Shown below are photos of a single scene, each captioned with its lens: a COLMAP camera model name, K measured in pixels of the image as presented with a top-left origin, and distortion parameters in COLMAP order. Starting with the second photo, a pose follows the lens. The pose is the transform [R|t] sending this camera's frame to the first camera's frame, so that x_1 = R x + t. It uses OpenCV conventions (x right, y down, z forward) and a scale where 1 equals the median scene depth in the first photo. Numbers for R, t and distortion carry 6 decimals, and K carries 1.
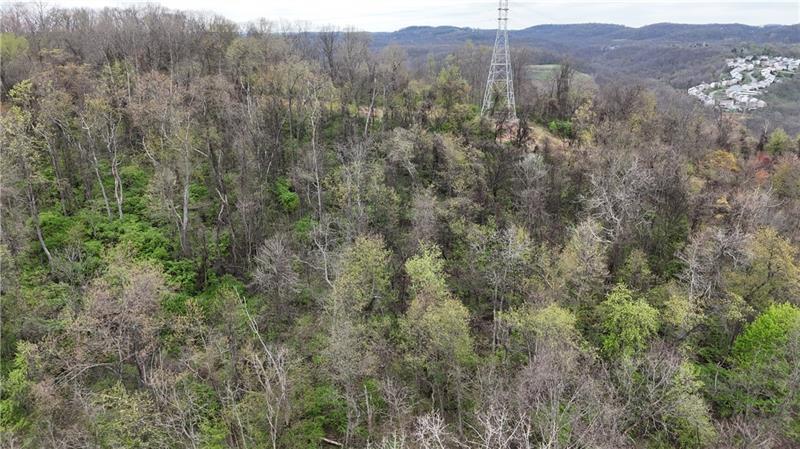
lens RADIAL K [[594.5, 0, 404.3], [0, 594.5, 224.9], [0, 0, 1]] dist [0.061598, -0.050406]
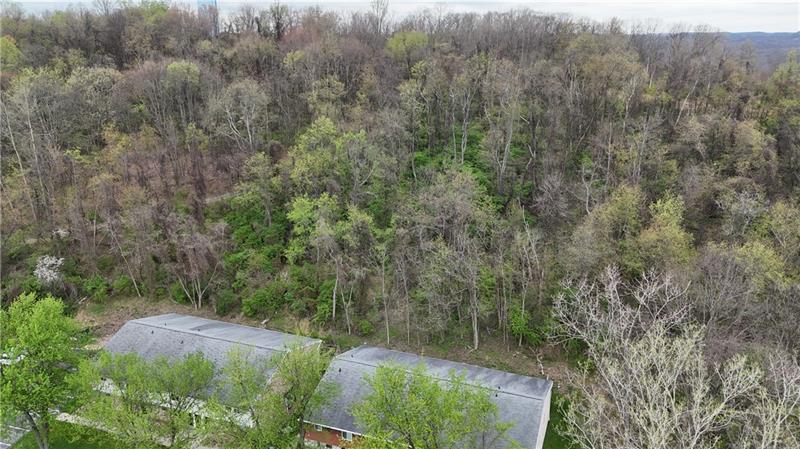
lens RADIAL K [[594.5, 0, 400.2], [0, 594.5, 221.0], [0, 0, 1]] dist [0.061598, -0.050406]
pose [[0.837369, 0.168311, -0.520081, 0.146632], [-0.172146, 0.984203, 0.041346, 0.087785], [0.518825, 0.054908, 0.853116, -0.241404]]
